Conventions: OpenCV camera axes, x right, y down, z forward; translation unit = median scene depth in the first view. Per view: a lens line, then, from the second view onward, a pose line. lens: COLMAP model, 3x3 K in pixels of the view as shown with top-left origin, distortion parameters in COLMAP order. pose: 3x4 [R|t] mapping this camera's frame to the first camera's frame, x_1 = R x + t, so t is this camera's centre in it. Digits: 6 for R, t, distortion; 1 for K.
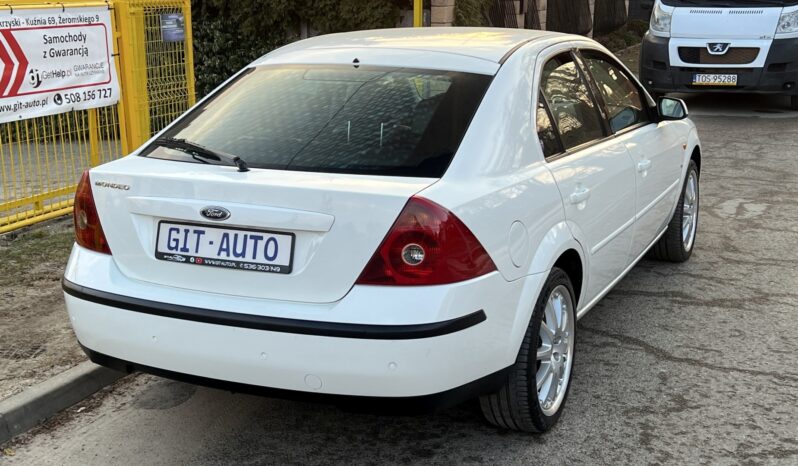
lens RADIAL K [[1067.4, 0, 402.1], [0, 1067.4, 229.0], [0, 0, 1]] dist [0.093622, 0.000000]
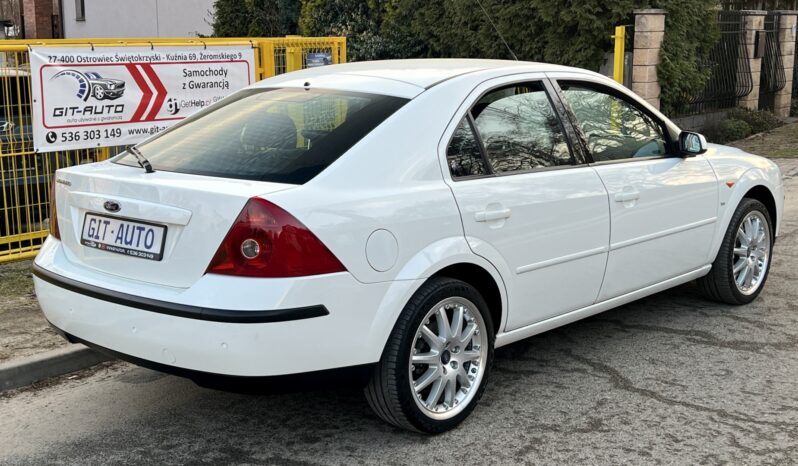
lens RADIAL K [[1067.4, 0, 403.2], [0, 1067.4, 237.7], [0, 0, 1]] dist [0.093622, 0.000000]
pose [[0.955736, 0.054375, -0.289157, 0.457758], [-0.065069, 0.997502, -0.027495, 0.030508], [0.286939, 0.045093, 0.956887, -0.031318]]
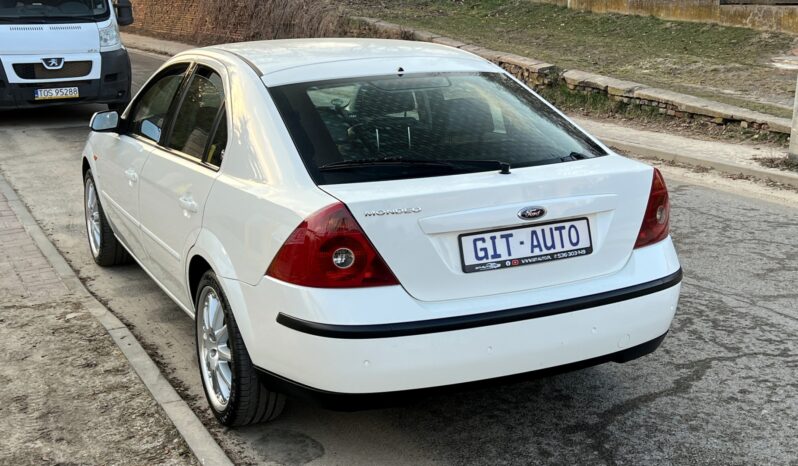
lens RADIAL K [[1013.0, 0, 396.4], [0, 1013.0, 228.0], [0, 0, 1]] dist [0.082096, 0.000000]
pose [[0.637232, -0.178811, 0.749641, -0.980527], [0.184521, 0.979818, 0.076863, -0.098550], [-0.748256, 0.089345, 0.657366, 0.432946]]
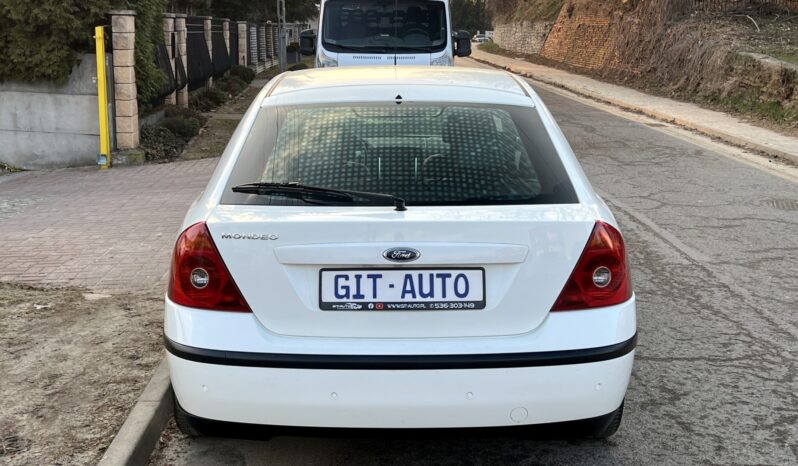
lens RADIAL K [[1013.0, 0, 395.7], [0, 1013.0, 227.7], [0, 0, 1]] dist [0.082096, 0.000000]
pose [[0.905316, -0.074241, 0.418199, -0.543222], [0.089024, 0.995902, -0.015921, -0.024117], [-0.415304, 0.051643, 0.908216, 0.166715]]
